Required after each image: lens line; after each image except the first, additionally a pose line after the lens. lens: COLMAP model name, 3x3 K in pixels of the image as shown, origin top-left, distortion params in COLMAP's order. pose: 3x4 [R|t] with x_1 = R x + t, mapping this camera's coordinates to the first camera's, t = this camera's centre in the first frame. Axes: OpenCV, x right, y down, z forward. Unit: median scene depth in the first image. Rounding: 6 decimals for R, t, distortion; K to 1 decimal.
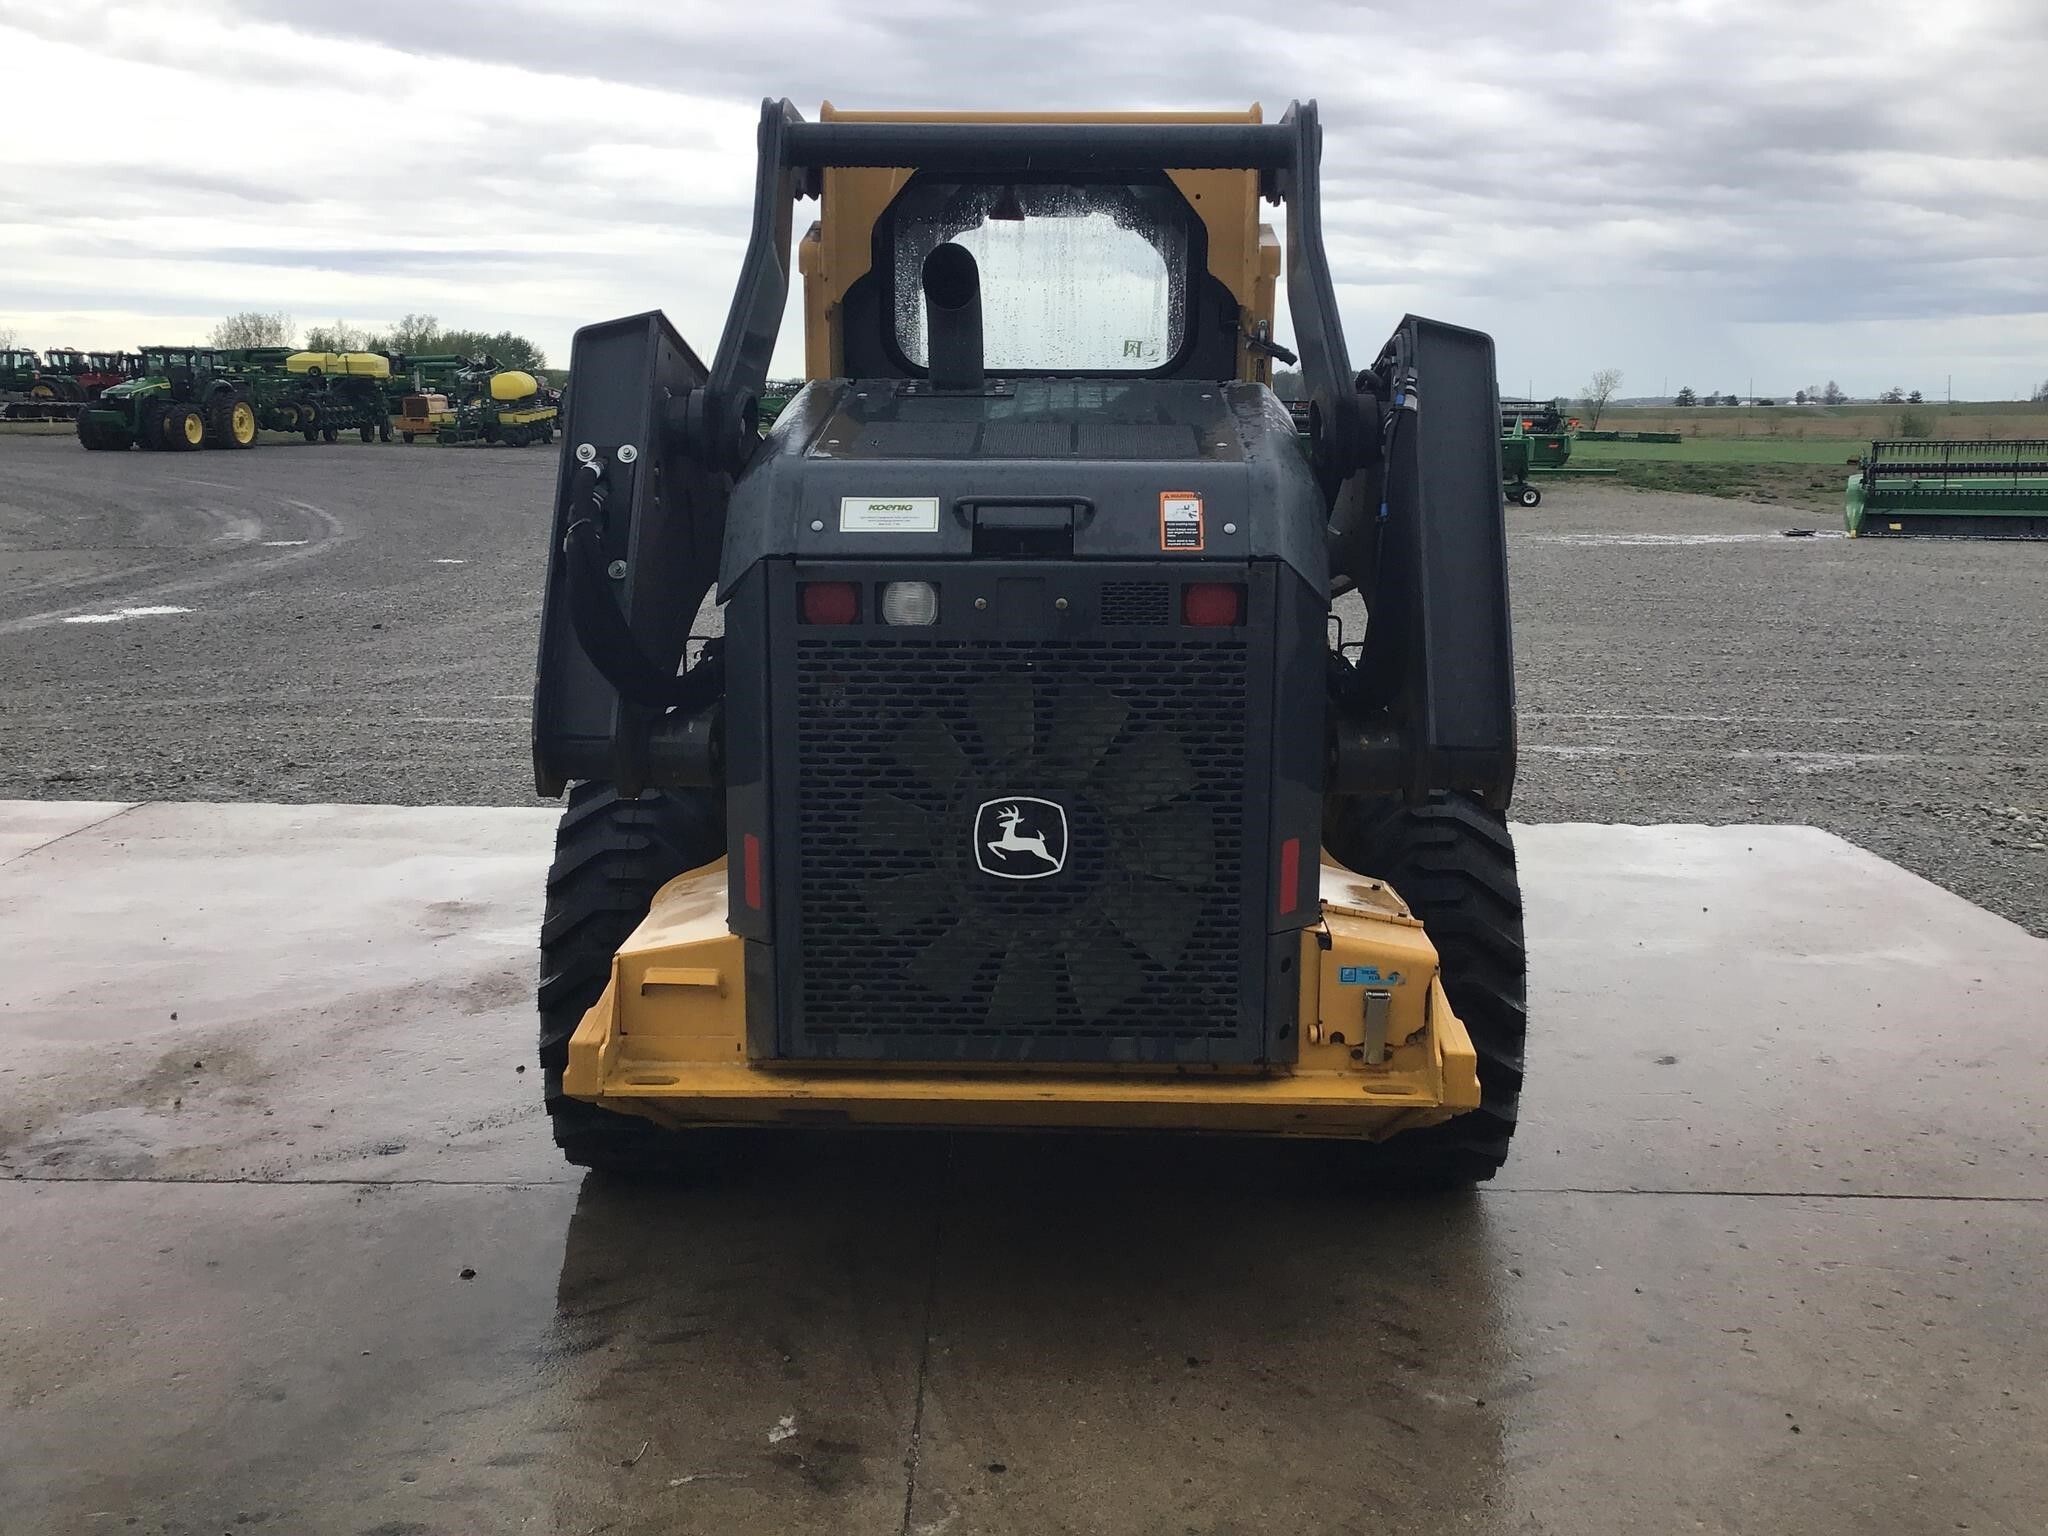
lens RADIAL K [[1741.2, 0, 1016.6], [0, 1741.2, 762.9], [0, 0, 1]] dist [0.079389, -0.103257]
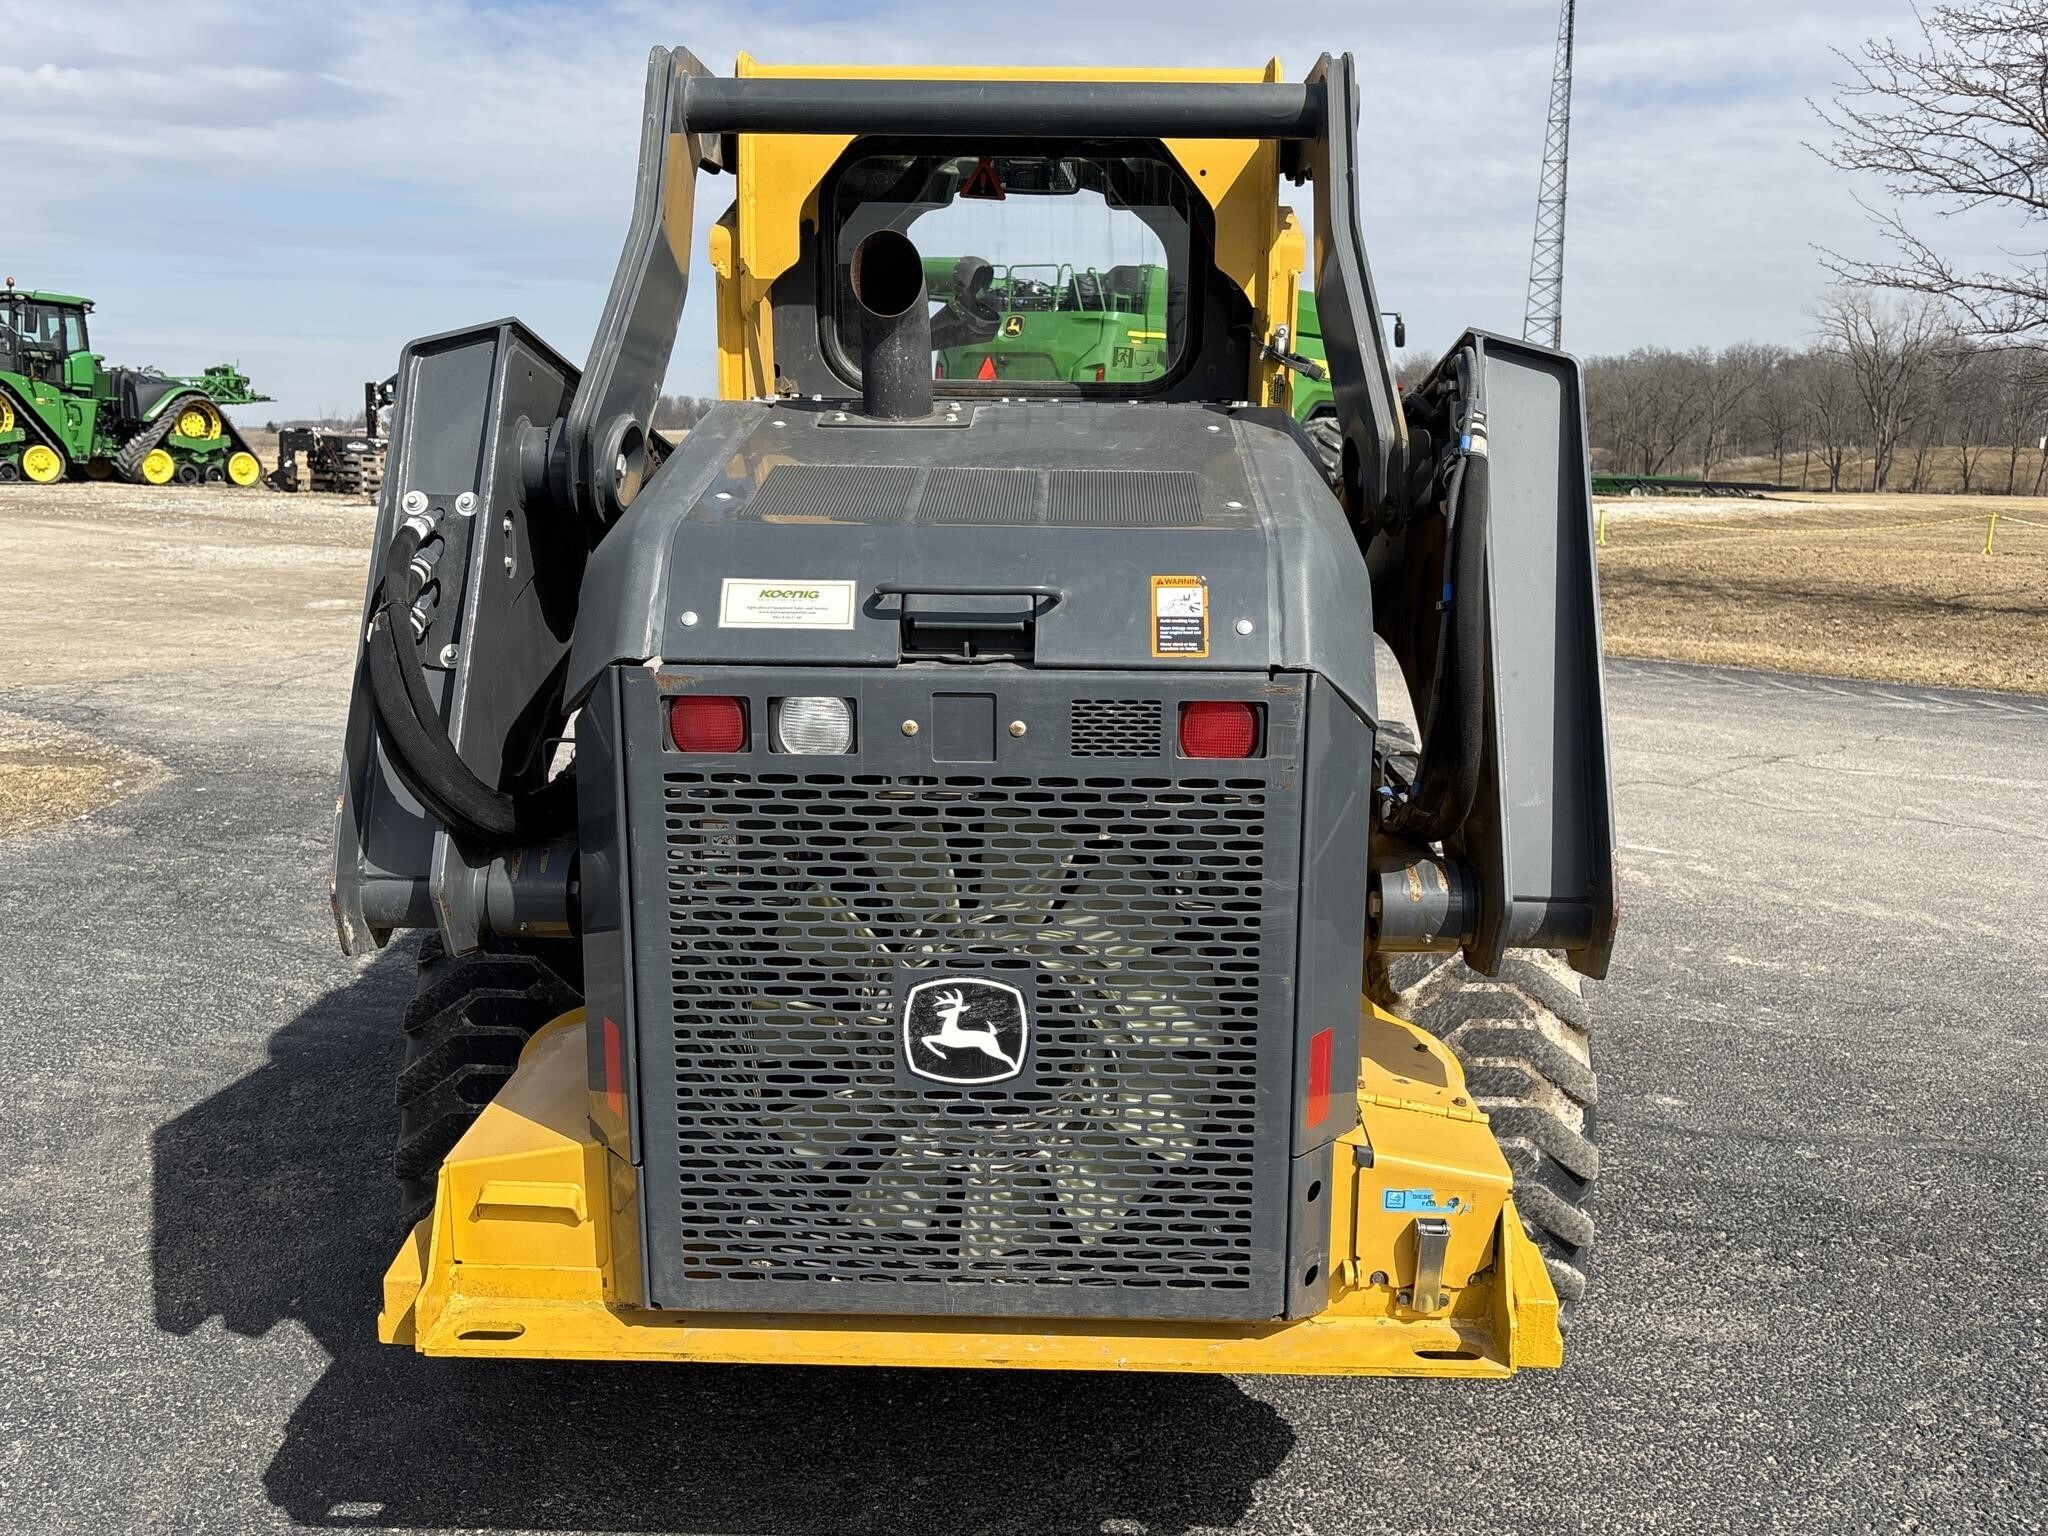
lens RADIAL K [[1741.2, 0, 1030.2], [0, 1741.2, 770.6], [0, 0, 1]] dist [0.079389, -0.103257]
pose [[0.999968, 0.002508, 0.007593, 0.024509], [-0.002678, 0.999745, 0.022438, -0.086550], [-0.007535, -0.022457, 0.999719, 0.245959]]
